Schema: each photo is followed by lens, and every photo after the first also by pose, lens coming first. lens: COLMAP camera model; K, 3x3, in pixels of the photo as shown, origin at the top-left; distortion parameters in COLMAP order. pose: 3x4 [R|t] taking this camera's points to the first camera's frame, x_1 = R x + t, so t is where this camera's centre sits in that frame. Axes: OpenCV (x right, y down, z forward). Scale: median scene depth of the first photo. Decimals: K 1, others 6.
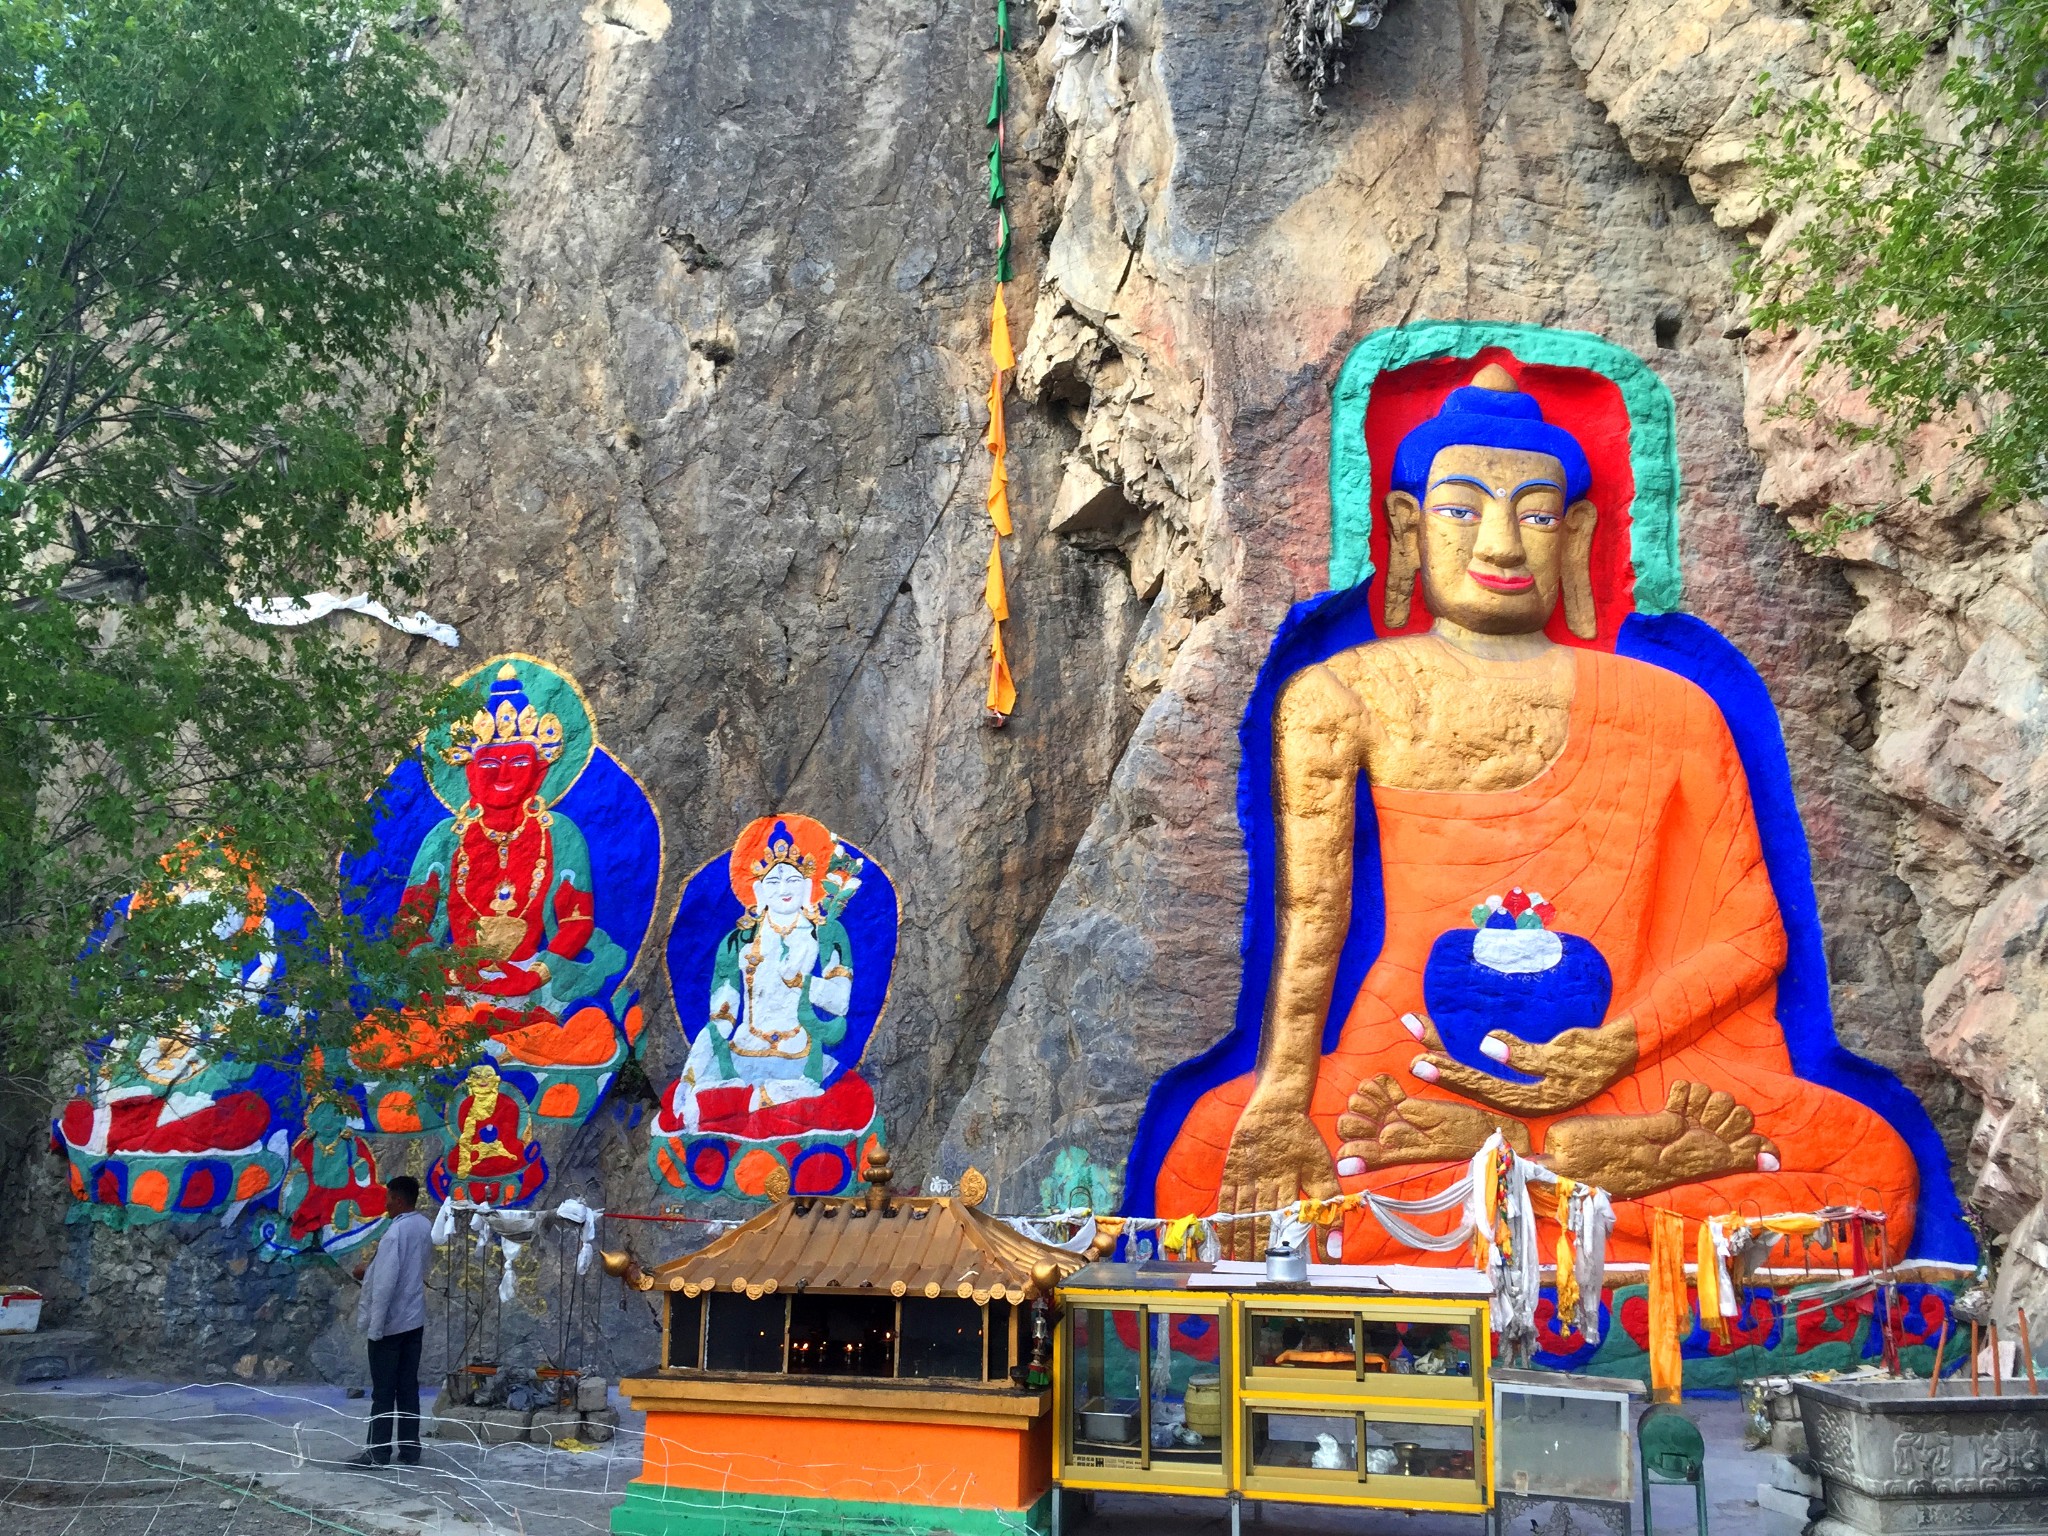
lens RADIAL K [[1734.0, 0, 1032.8], [0, 1734.0, 765.5], [0, 0, 1]] dist [0.073817, -0.096300]
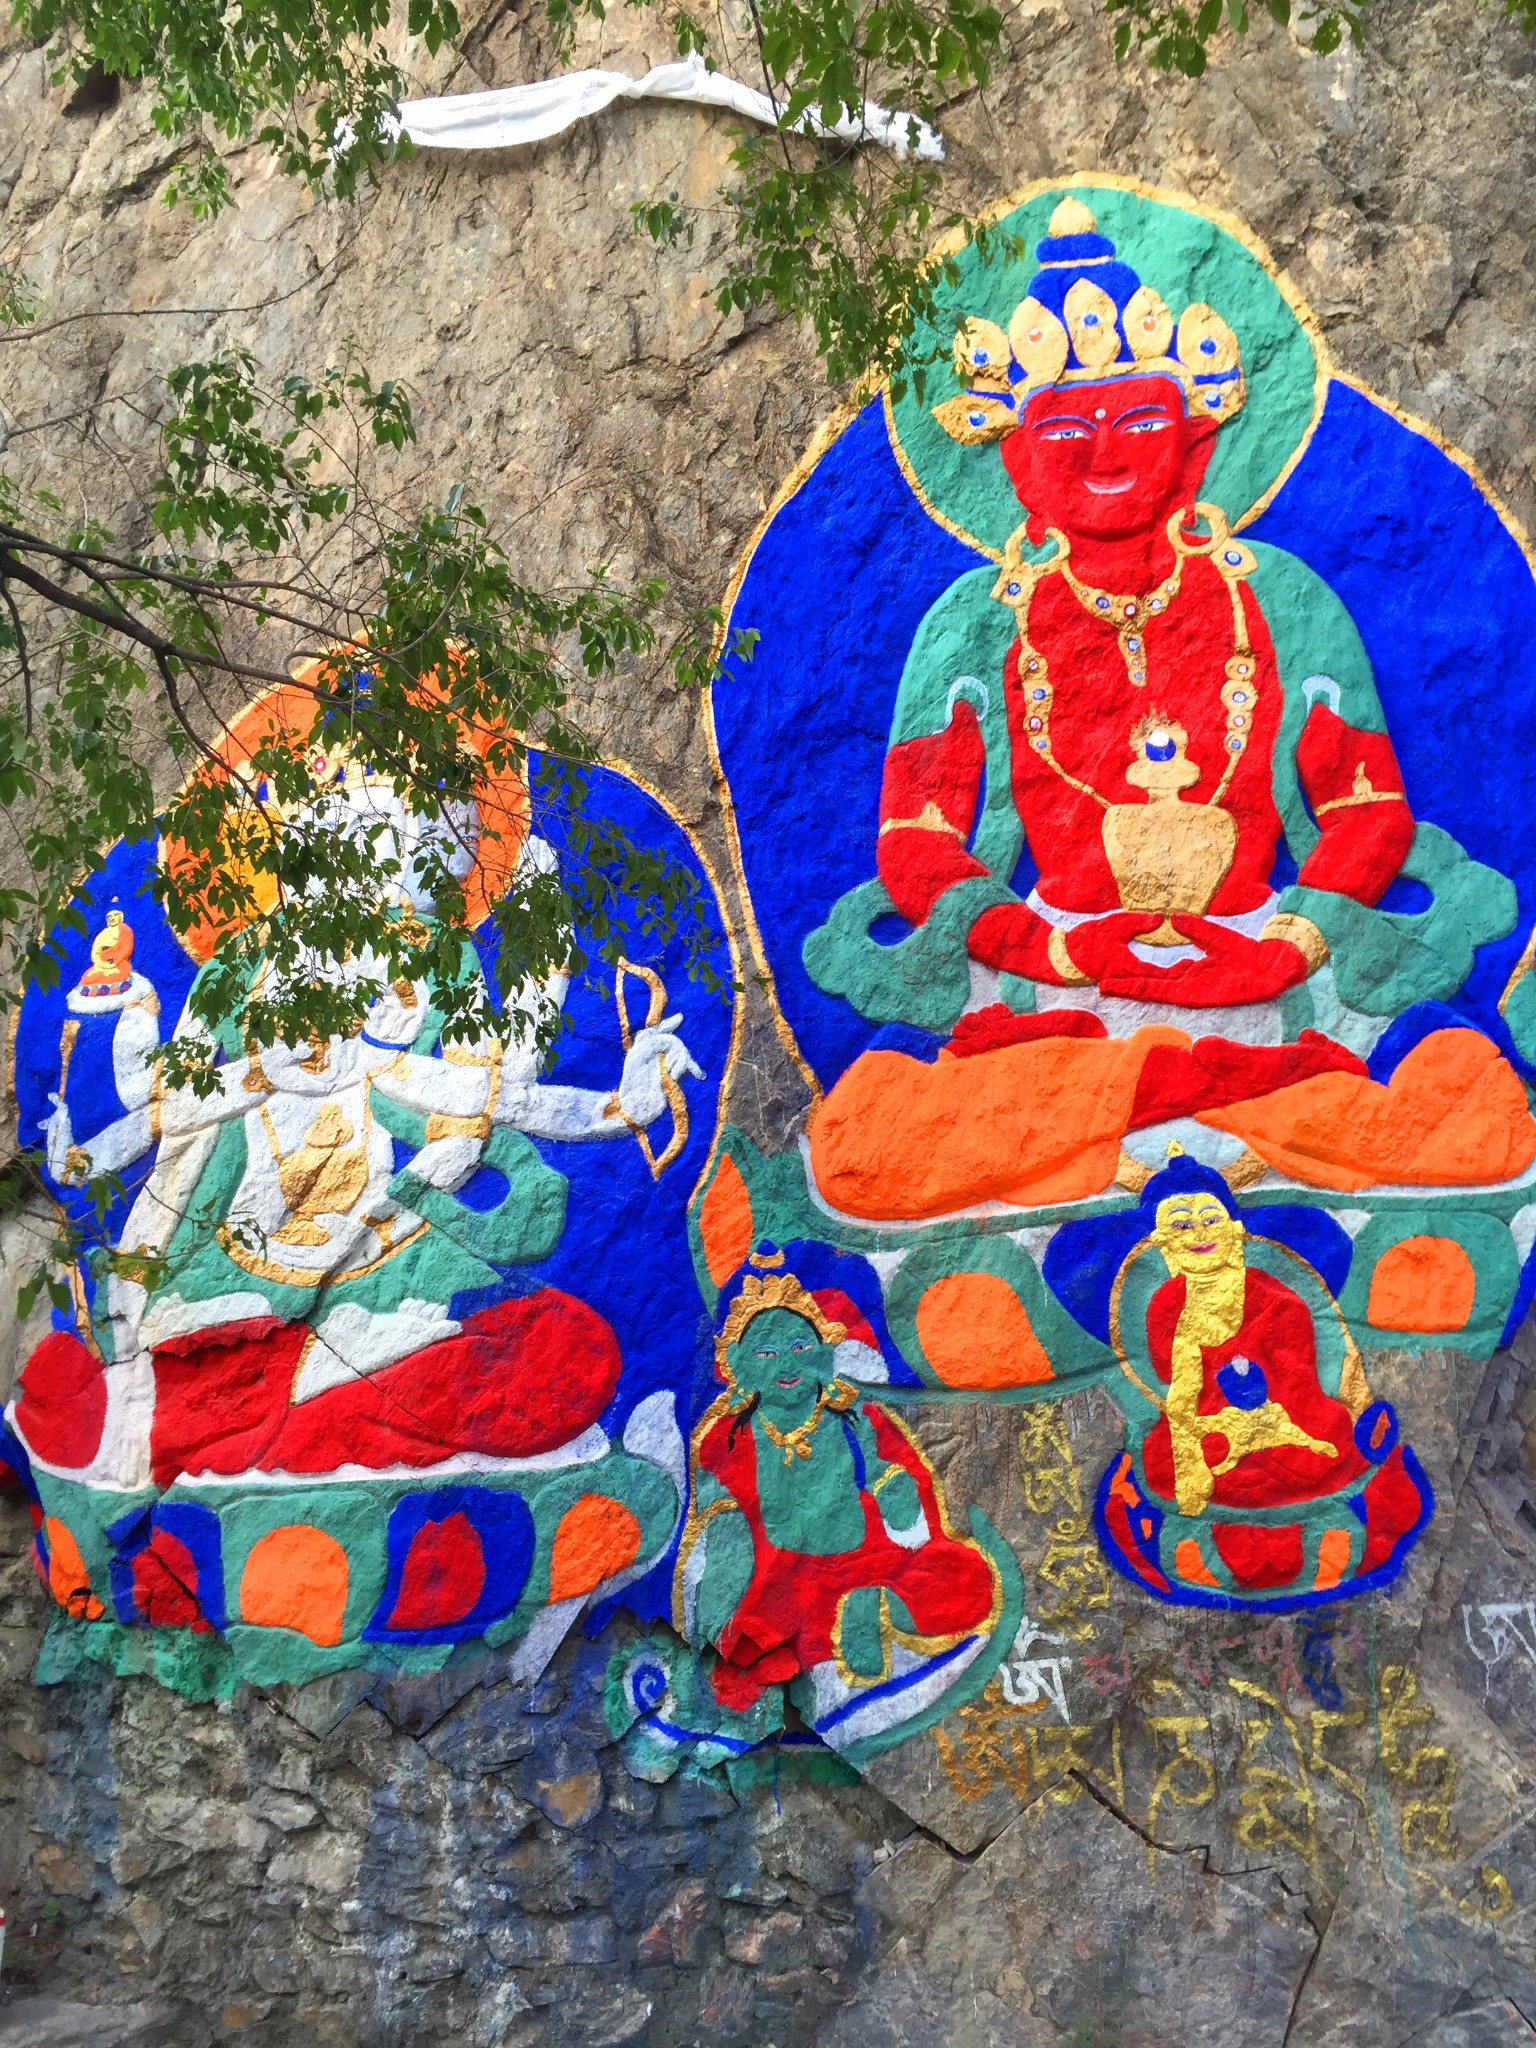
lens RADIAL K [[1734.0, 0, 744.4], [0, 1734.0, 1023.8], [0, 0, 1]] dist [0.073817, -0.096300]
pose [[0.999017, -0.043775, 0.006919, -0.393872], [0.043911, 0.998817, -0.020882, 0.135811], [-0.005996, 0.021165, 0.999758, 0.622299]]
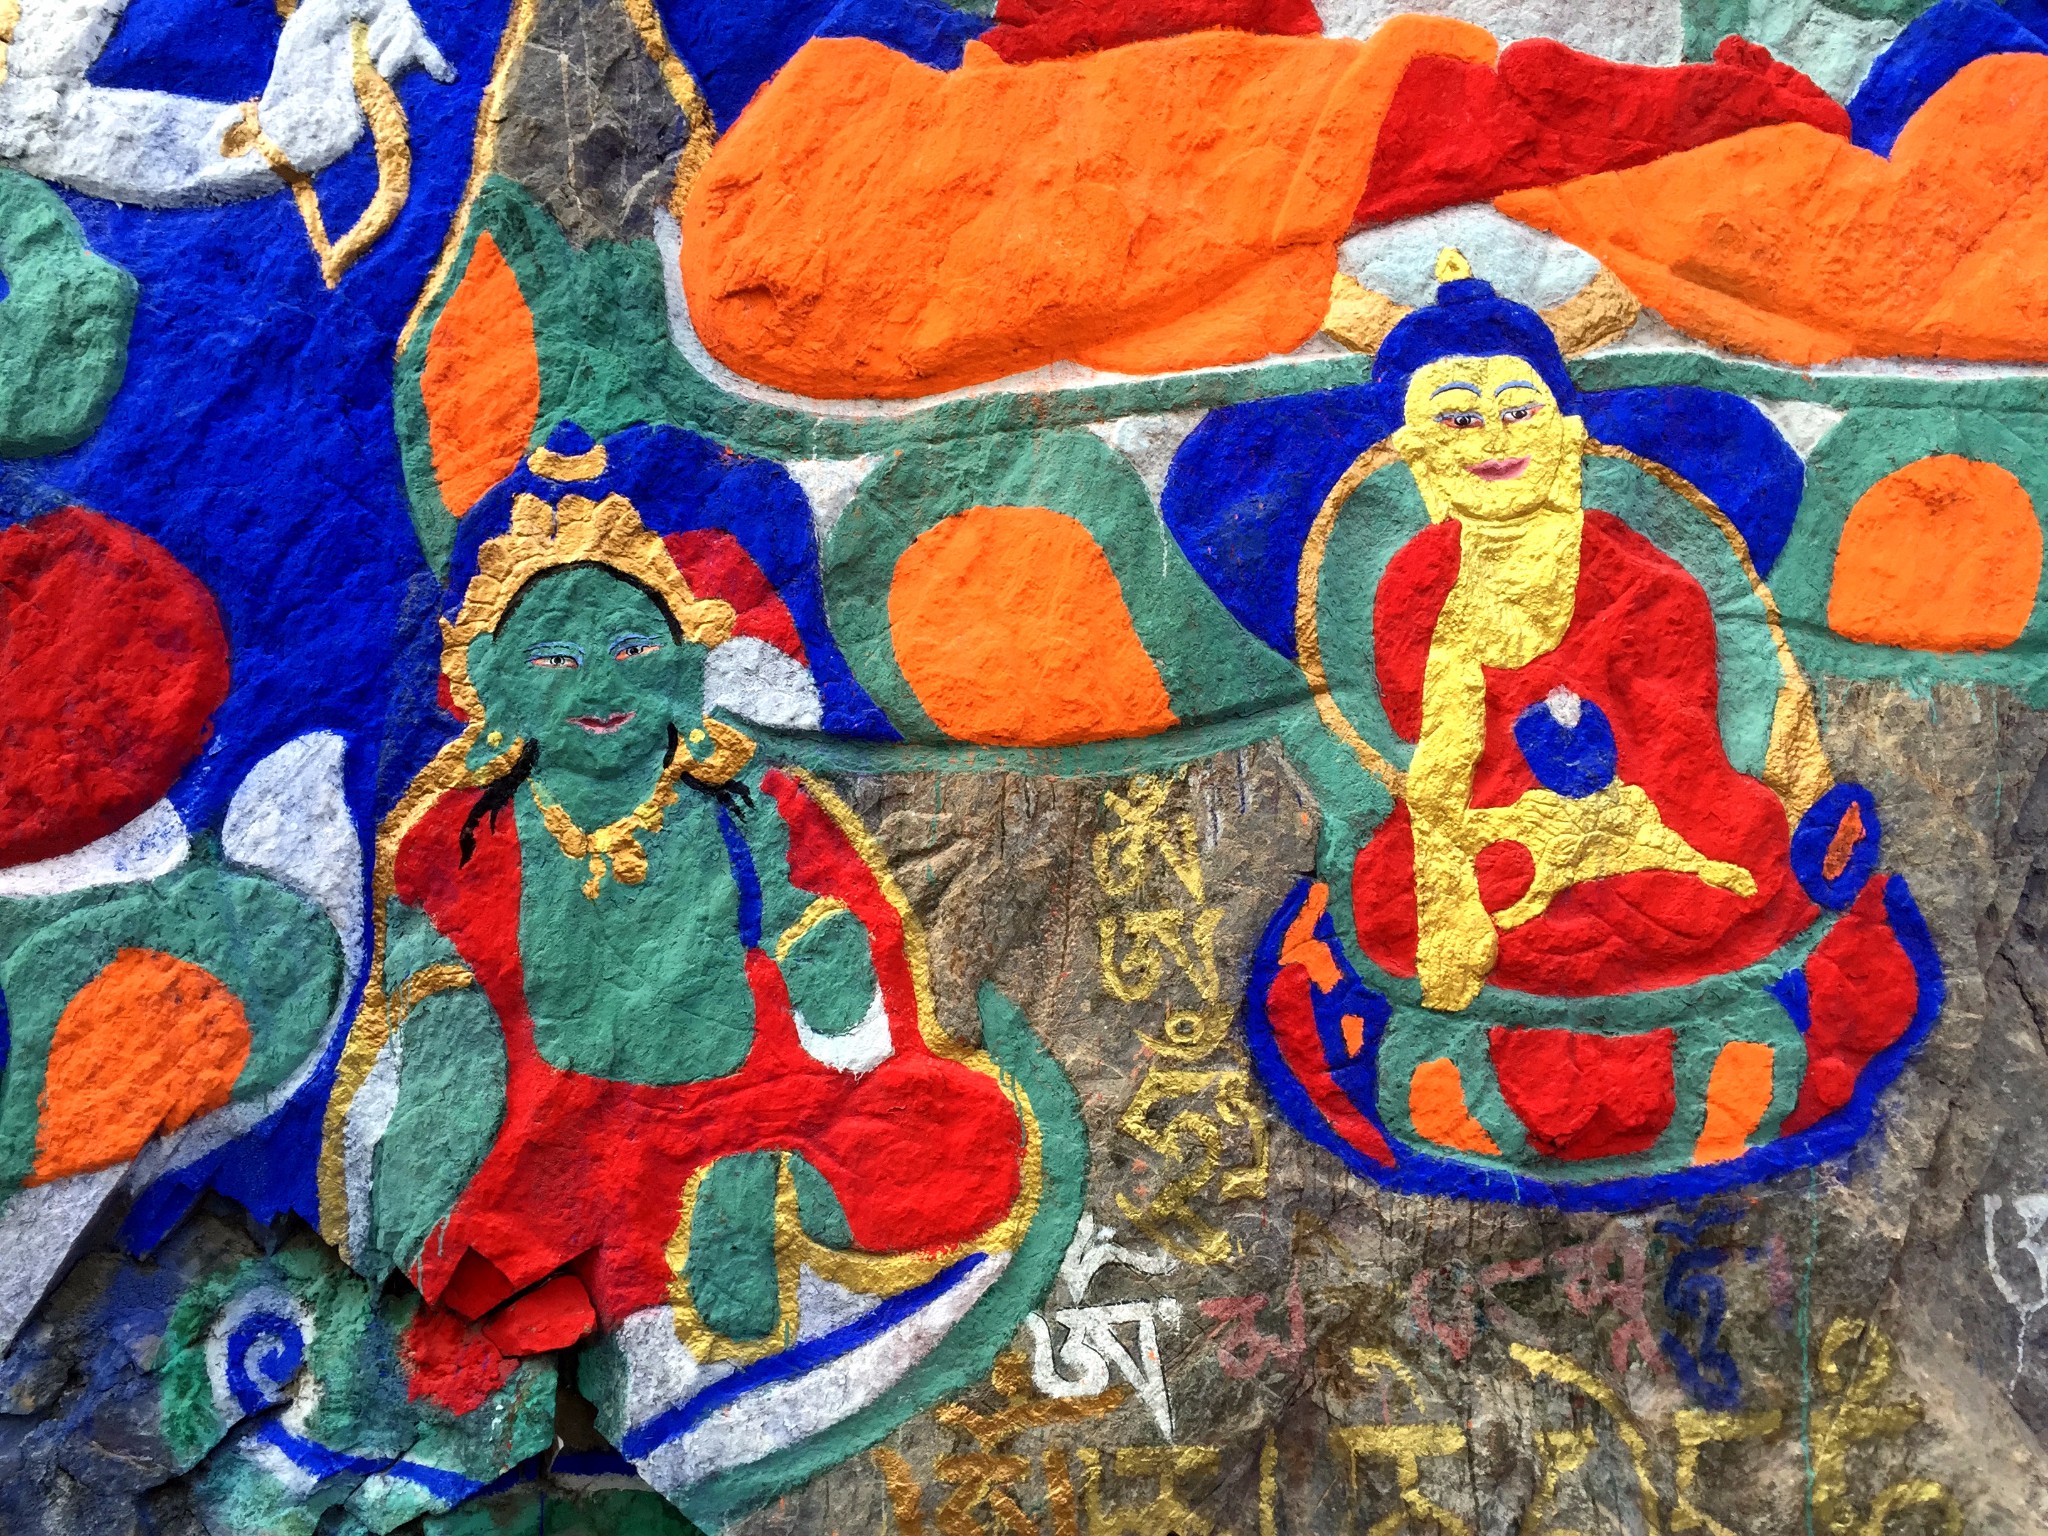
lens RADIAL K [[1723.8, 0, 1028.4], [0, 1723.8, 793.8], [0, 0, 1]] dist [0.066906, -0.090687]
pose [[0.997623, -0.021077, 0.065602, -0.358348], [0.014626, 0.995147, 0.097305, 0.190633], [-0.067335, -0.096115, 0.993090, 0.805135]]
